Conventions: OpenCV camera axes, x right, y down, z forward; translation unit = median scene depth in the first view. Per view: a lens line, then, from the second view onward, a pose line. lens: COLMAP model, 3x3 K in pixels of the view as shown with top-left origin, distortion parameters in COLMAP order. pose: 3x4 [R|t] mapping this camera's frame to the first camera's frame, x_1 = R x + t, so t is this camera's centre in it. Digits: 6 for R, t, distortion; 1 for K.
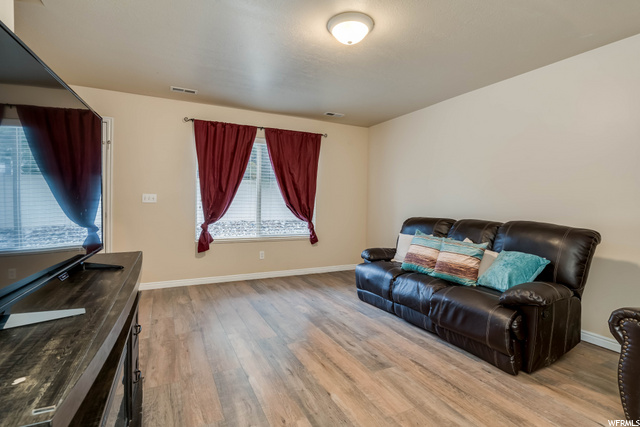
lens RADIAL K [[312.6, 0, 318.0], [0, 312.6, 213.8], [0, 0, 1]] dist [0.002447, -0.000226]
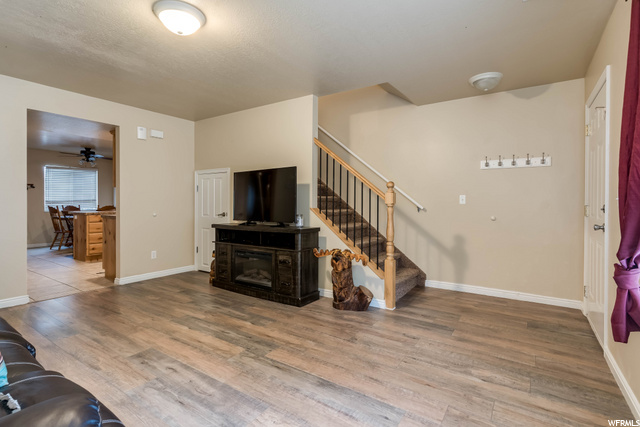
lens RADIAL K [[312.6, 0, 322.3], [0, 312.6, 209.1], [0, 0, 1]] dist [0.002447, -0.000226]
pose [[-0.864557, -0.009130, -0.502453, 0.178042], [-0.034929, 0.998509, 0.041958, -0.057753], [0.501320, 0.053825, -0.863586, 1.877713]]
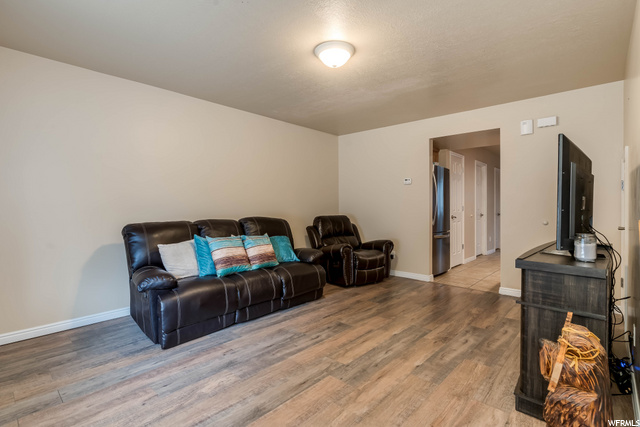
lens RADIAL K [[312.6, 0, 314.9], [0, 312.6, 214.1], [0, 0, 1]] dist [0.002447, -0.000226]
pose [[-0.349017, -0.035445, 0.936446, -0.876728], [0.029402, 0.998378, 0.048747, -0.058499], [-0.936655, 0.044547, -0.347409, 1.344560]]
